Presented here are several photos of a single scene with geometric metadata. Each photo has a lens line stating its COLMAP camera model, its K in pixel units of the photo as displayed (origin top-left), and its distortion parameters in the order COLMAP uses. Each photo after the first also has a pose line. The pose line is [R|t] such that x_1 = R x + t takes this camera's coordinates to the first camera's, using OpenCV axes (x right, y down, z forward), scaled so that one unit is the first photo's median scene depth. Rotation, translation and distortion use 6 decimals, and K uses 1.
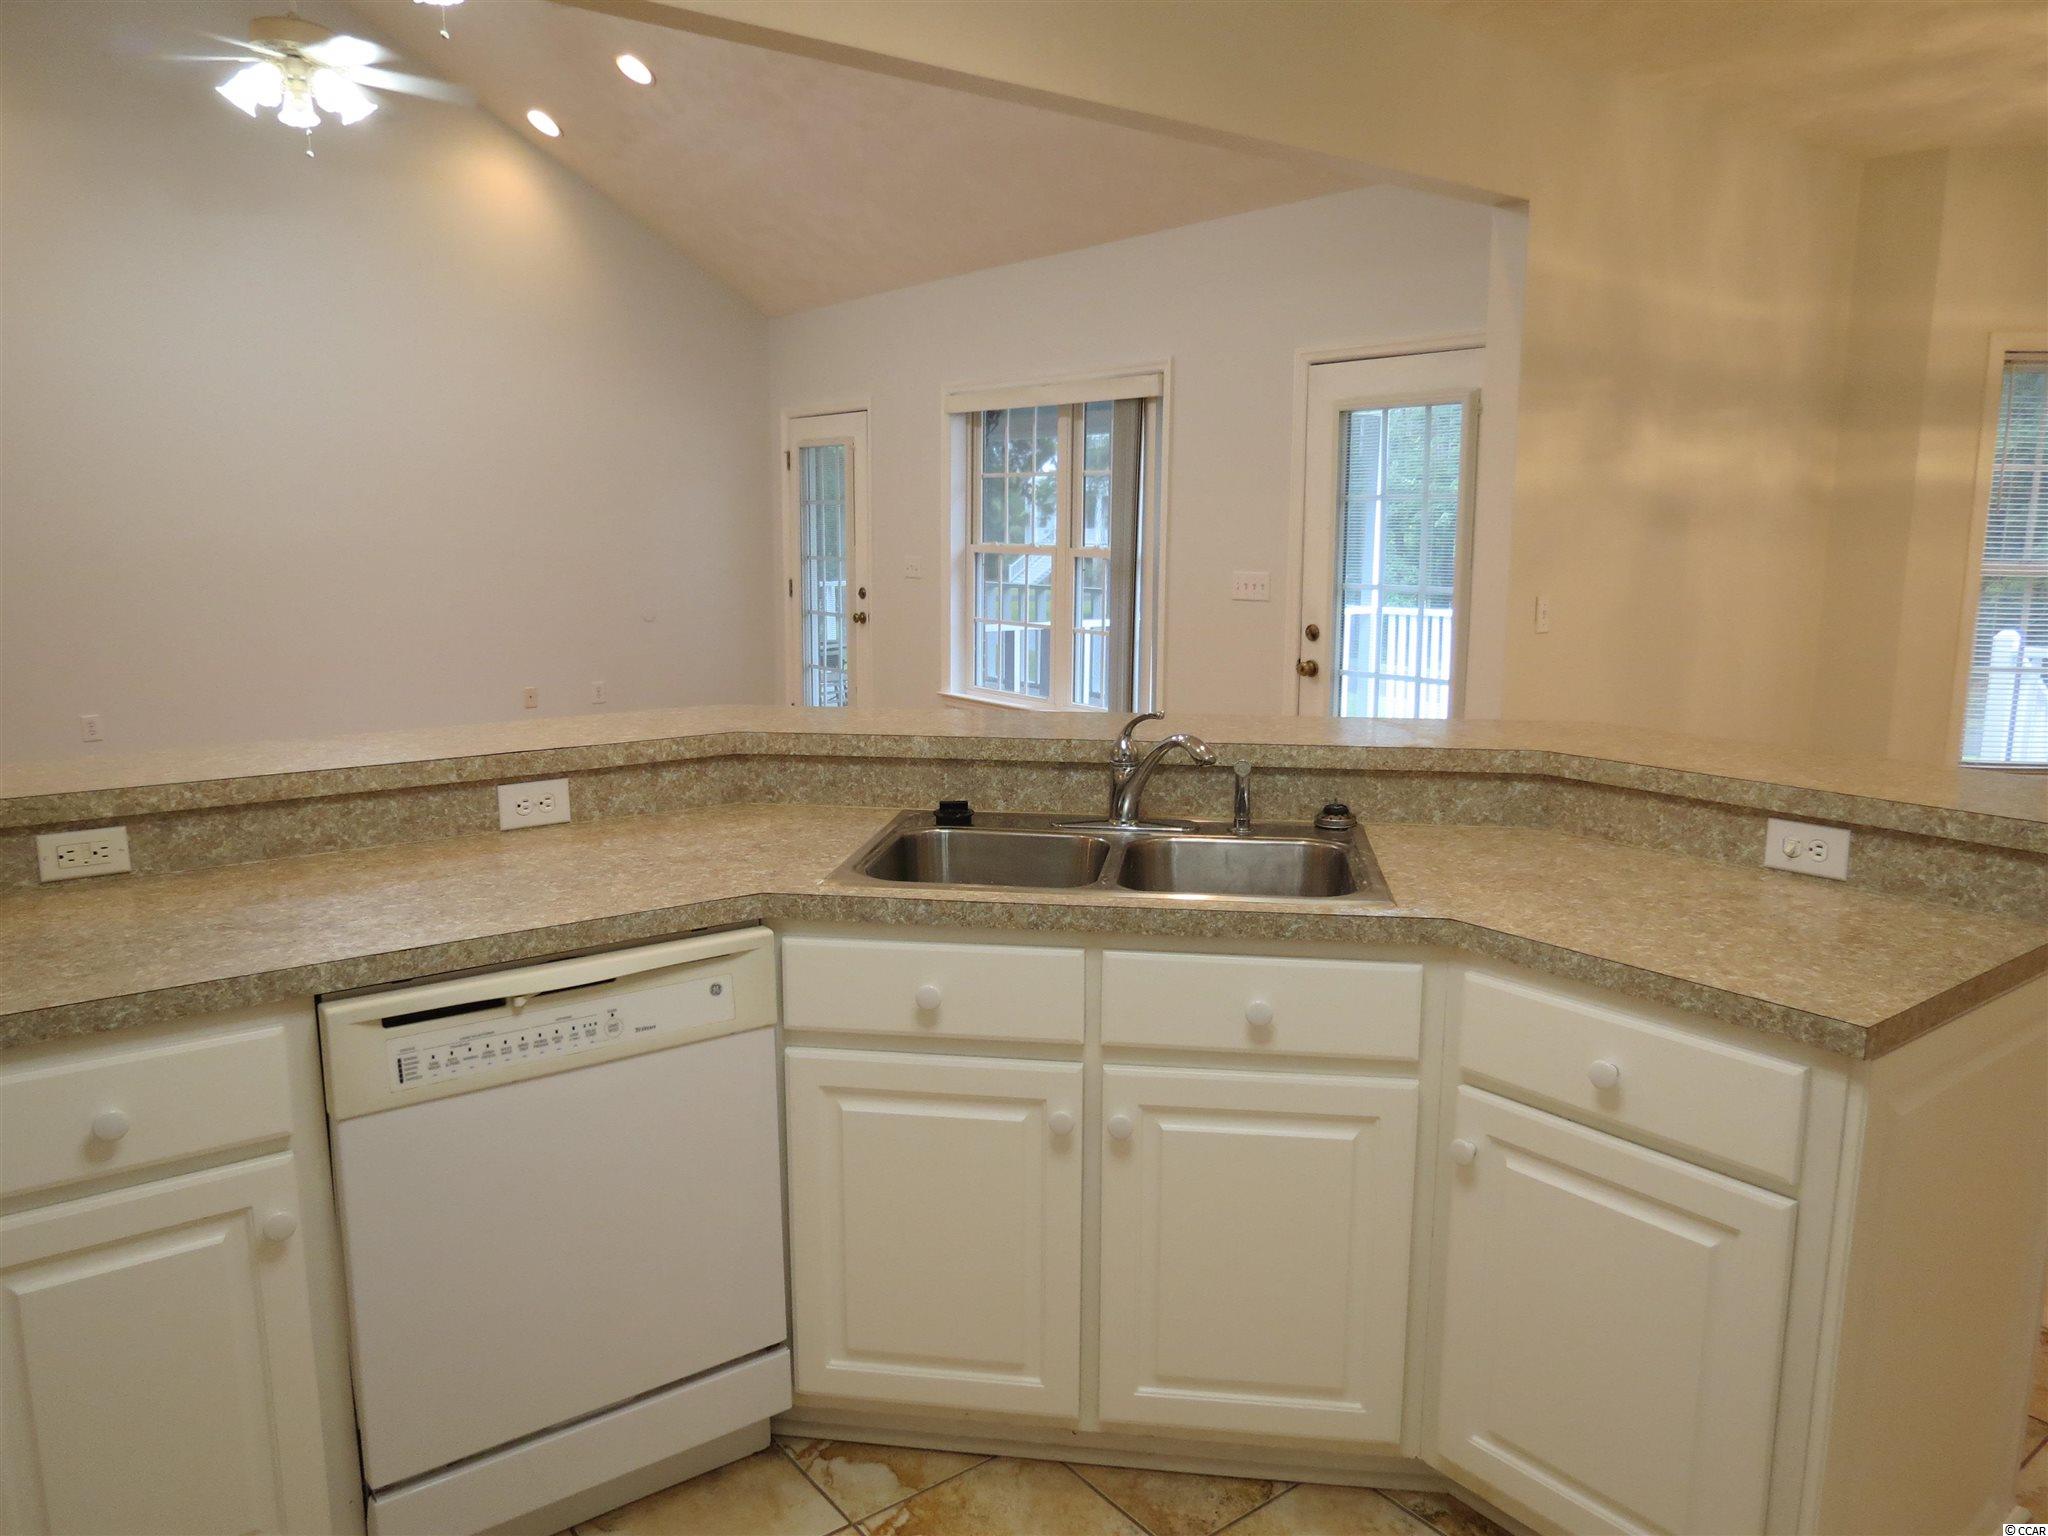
lens RADIAL K [[1447.9, 0, 1019.2], [0, 1447.9, 768.3], [0, 0, 1]] dist [-0.036488, 0.014865]
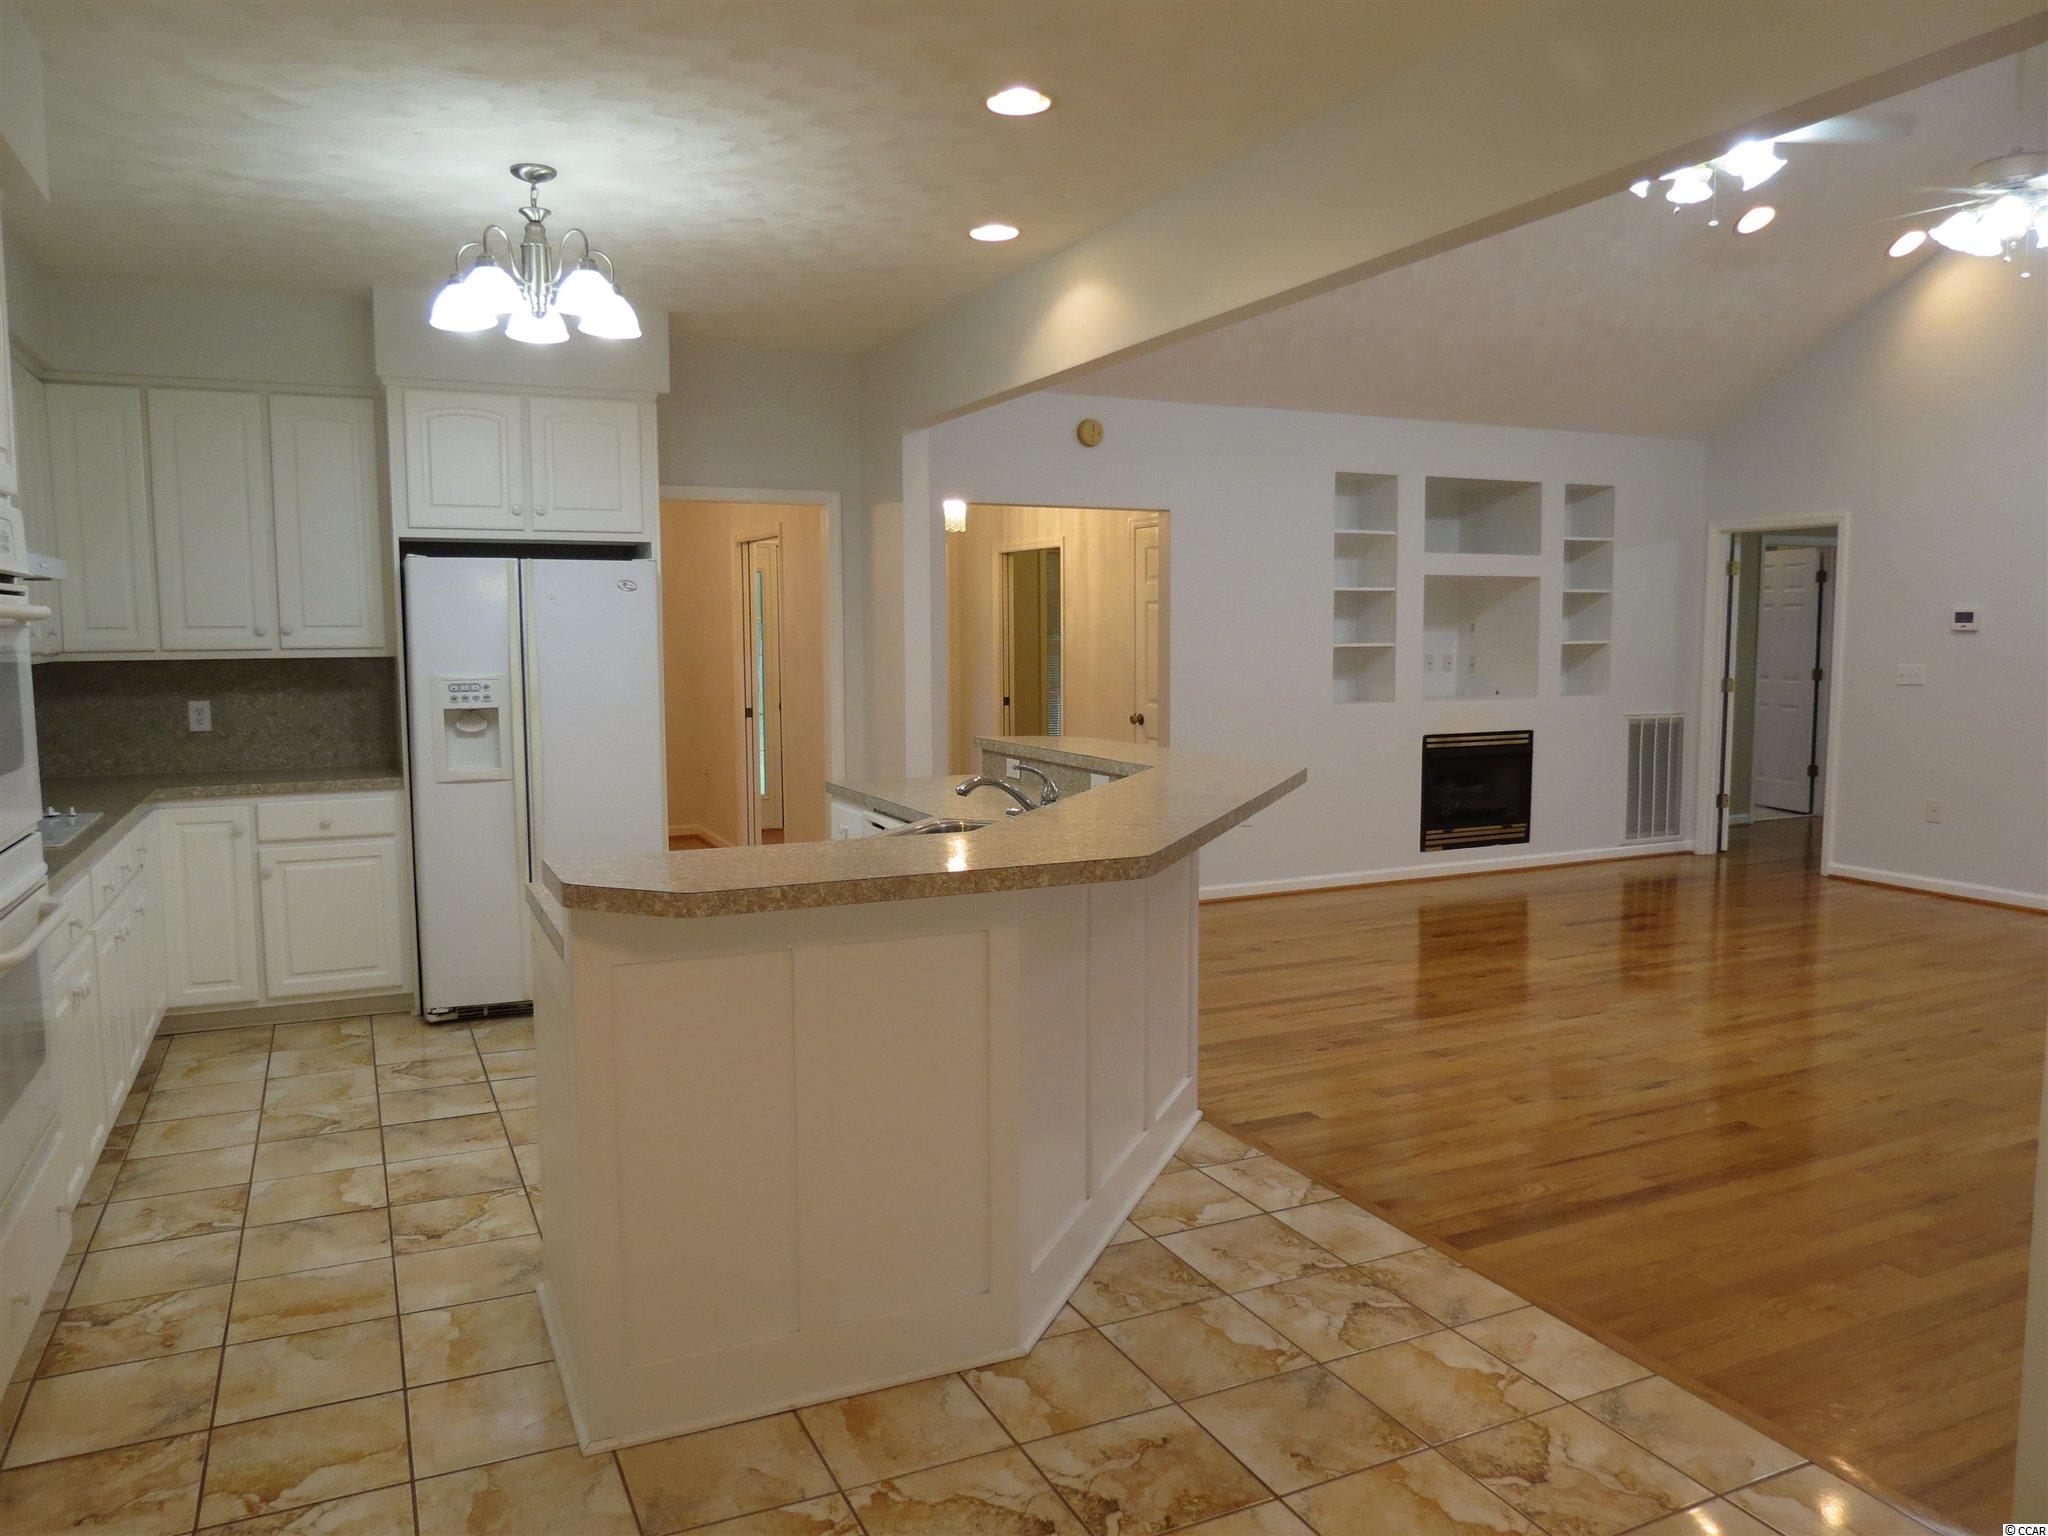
lens RADIAL K [[1447.9, 0, 1027.1], [0, 1447.9, 769.0], [0, 0, 1]] dist [-0.036488, 0.014865]
pose [[-0.208283, 0.090780, -0.973847, 0.724743], [-0.161109, 0.978898, 0.125708, -0.104934], [0.964708, 0.183078, -0.189263, 0.610107]]
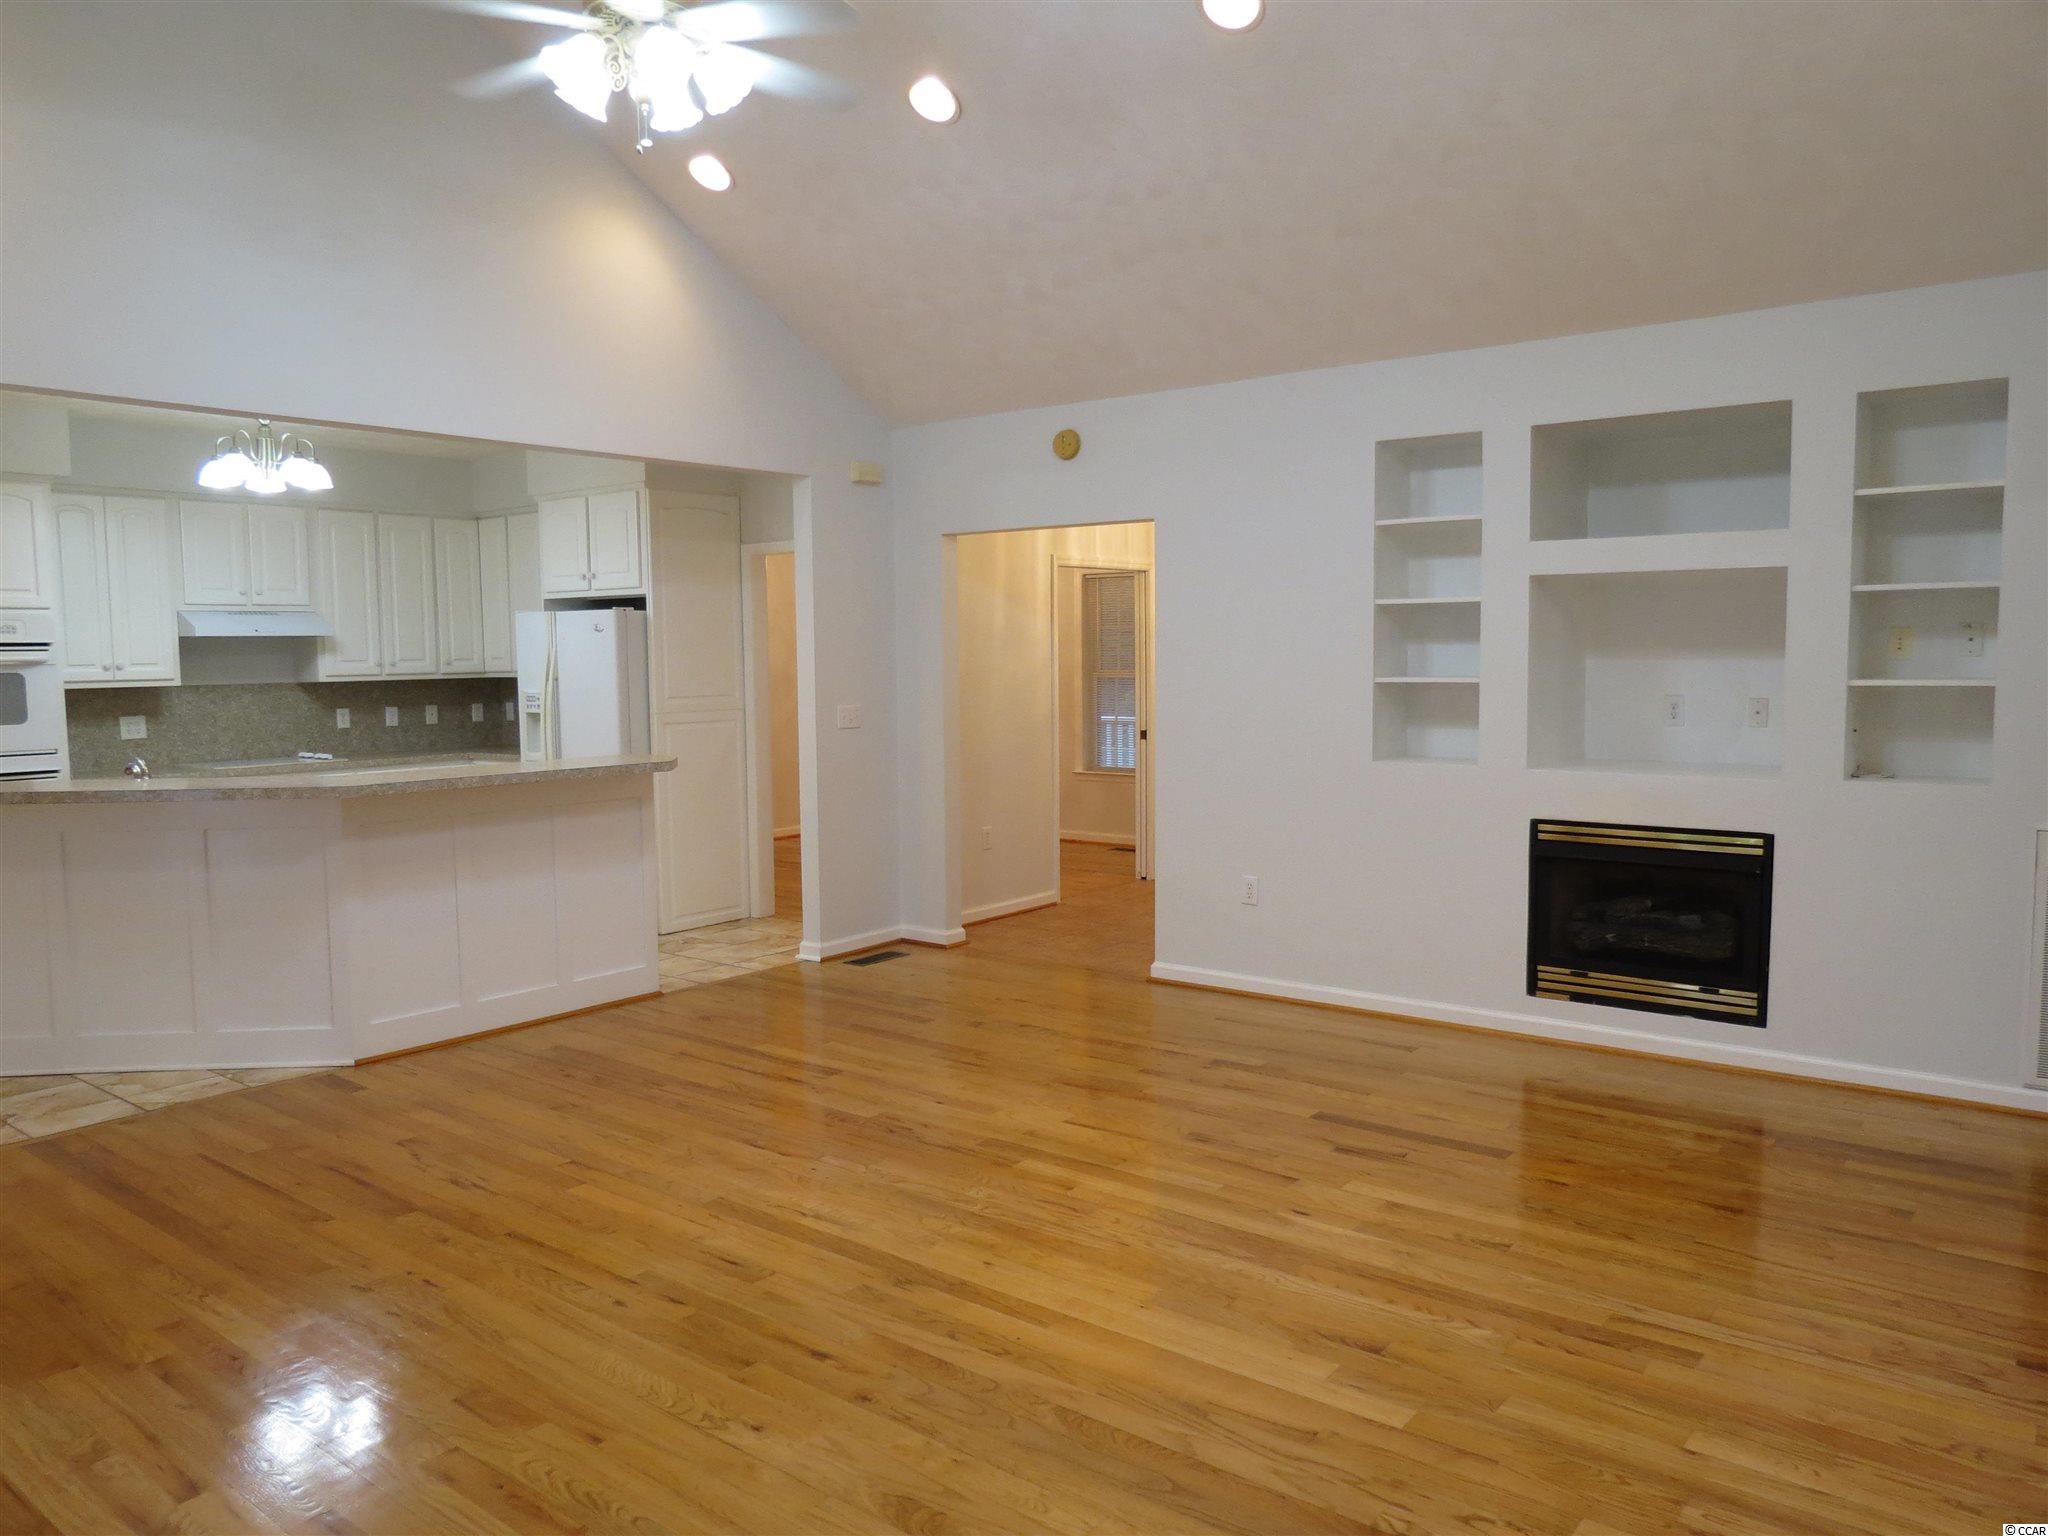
lens RADIAL K [[1447.9, 0, 1024.6], [0, 1447.9, 759.9], [0, 0, 1]] dist [-0.036488, 0.014865]
pose [[-0.967916, 0.021874, -0.250321, -0.322629], [-0.038347, 0.971676, 0.233185, -0.286502], [0.248331, 0.235303, -0.939662, 1.624367]]
